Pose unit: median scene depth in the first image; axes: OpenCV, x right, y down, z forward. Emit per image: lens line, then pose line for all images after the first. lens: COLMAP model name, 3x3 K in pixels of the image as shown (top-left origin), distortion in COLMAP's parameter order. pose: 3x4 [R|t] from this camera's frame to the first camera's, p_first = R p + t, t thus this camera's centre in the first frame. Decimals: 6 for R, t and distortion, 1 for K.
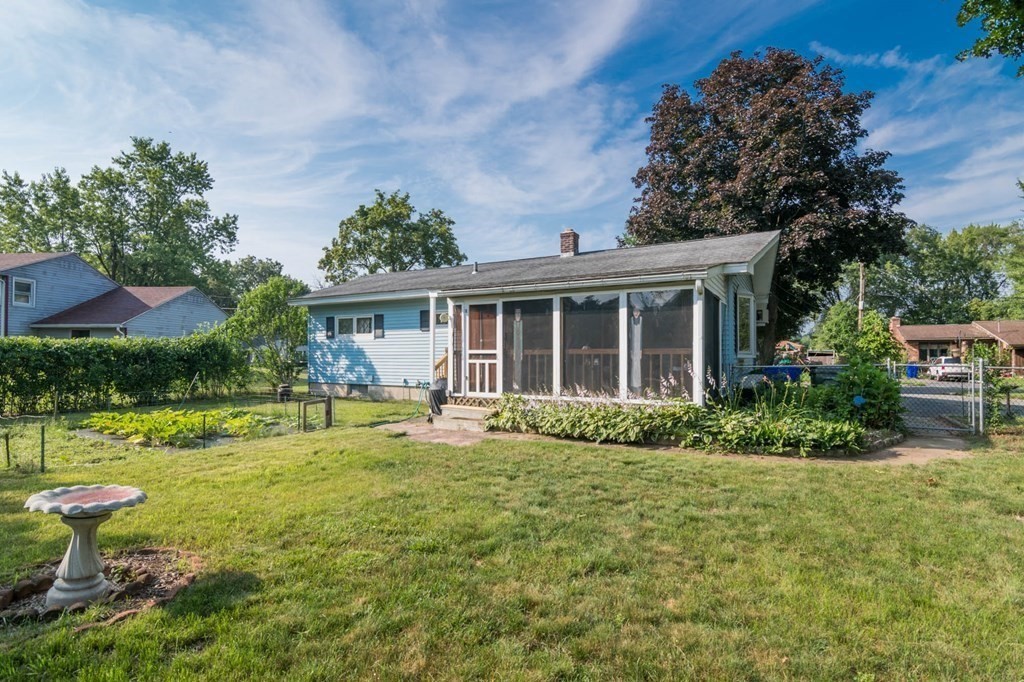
lens RADIAL K [[497.9, 0, 492.2], [0, 497.9, 365.4], [0, 0, 1]] dist [-0.013233, -0.001049]
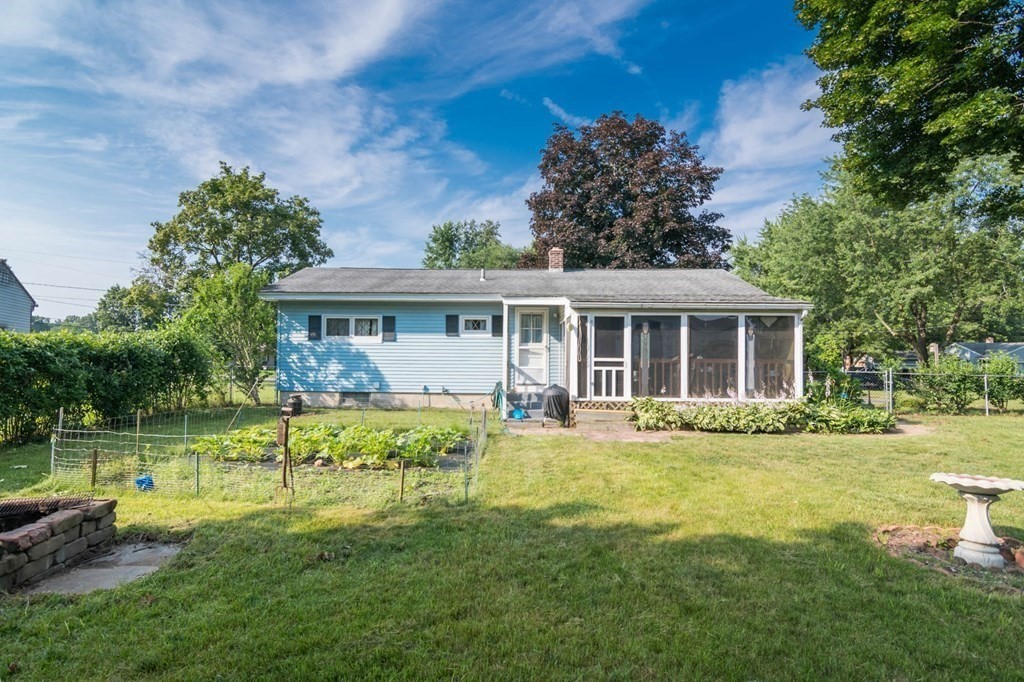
lens RADIAL K [[496.7, 0, 492.3], [0, 496.7, 362.3], [0, 0, 1]] dist [-0.013847, -0.004139]
pose [[0.885471, 0.007287, 0.464638, -0.484602], [-0.001401, 0.999914, -0.013012, -0.004377], [-0.464693, 0.010870, 0.885405, 0.094595]]
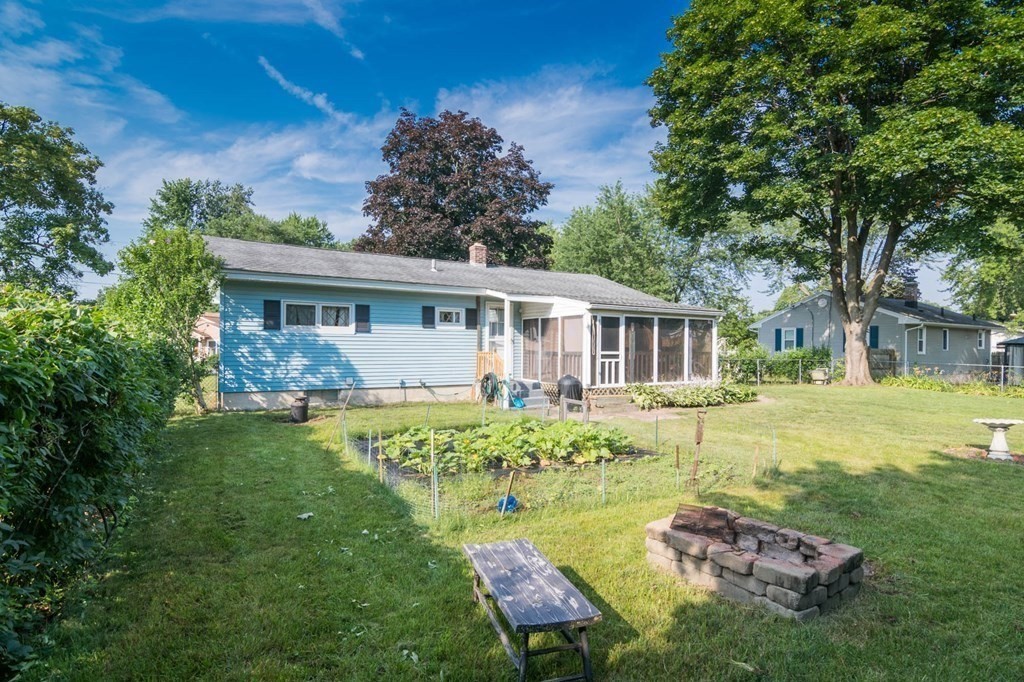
lens RADIAL K [[496.7, 0, 488.8], [0, 496.7, 343.0], [0, 0, 1]] dist [-0.013847, -0.004139]
pose [[0.513177, 0.008319, 0.858243, -0.837794], [0.006731, 0.999883, -0.013717, -0.023828], [-0.858257, 0.012816, 0.513061, 0.384441]]
